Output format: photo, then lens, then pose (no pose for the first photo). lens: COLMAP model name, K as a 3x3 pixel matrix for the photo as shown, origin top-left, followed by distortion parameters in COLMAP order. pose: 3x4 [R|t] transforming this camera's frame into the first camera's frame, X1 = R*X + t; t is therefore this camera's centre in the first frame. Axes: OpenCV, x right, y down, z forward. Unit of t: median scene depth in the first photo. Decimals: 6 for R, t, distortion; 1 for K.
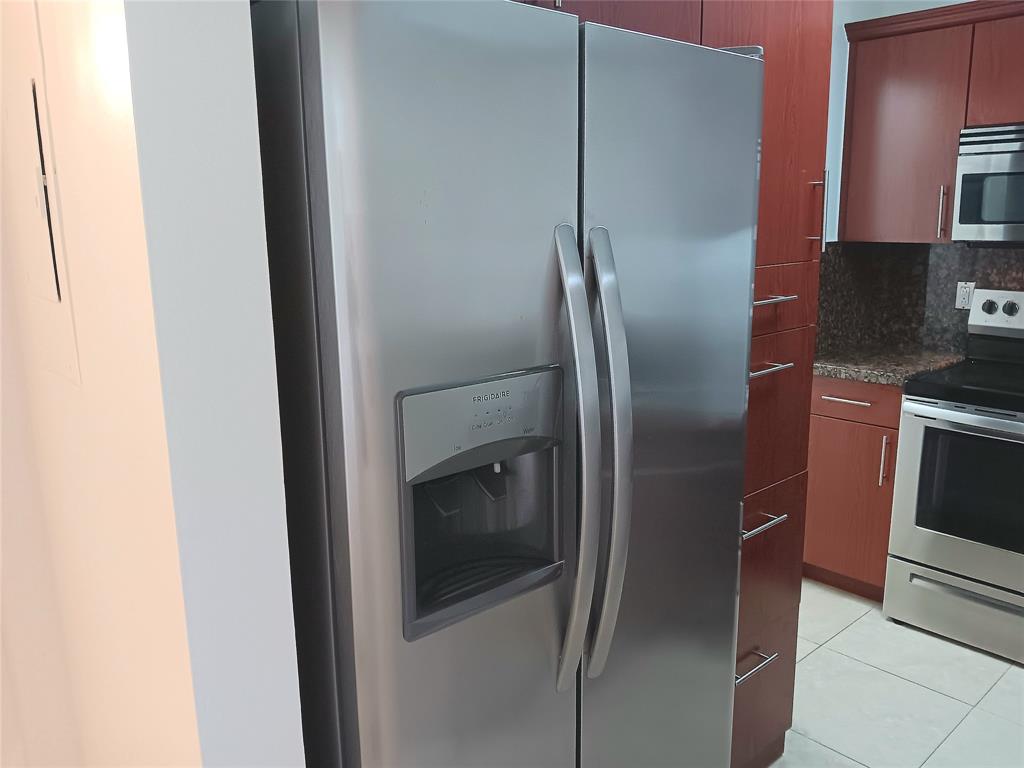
lens RADIAL K [[811.4, 0, 513.3], [0, 811.4, 381.9], [0, 0, 1]] dist [-0.004886, -0.017591]
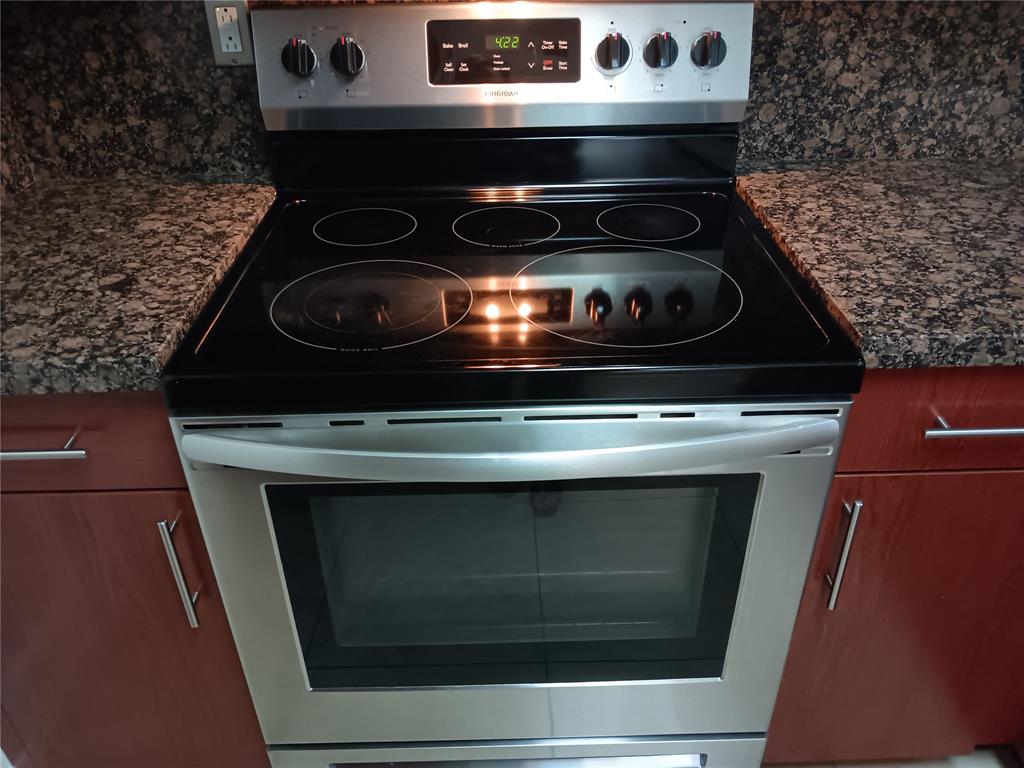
lens RADIAL K [[811.4, 0, 511.9], [0, 811.4, 382.6], [0, 0, 1]] dist [-0.004886, -0.017591]
pose [[0.653898, -0.403940, 0.639727, 0.311499], [0.163239, 0.900957, 0.402032, -0.084219], [-0.738763, -0.158459, 0.655072, 0.583996]]
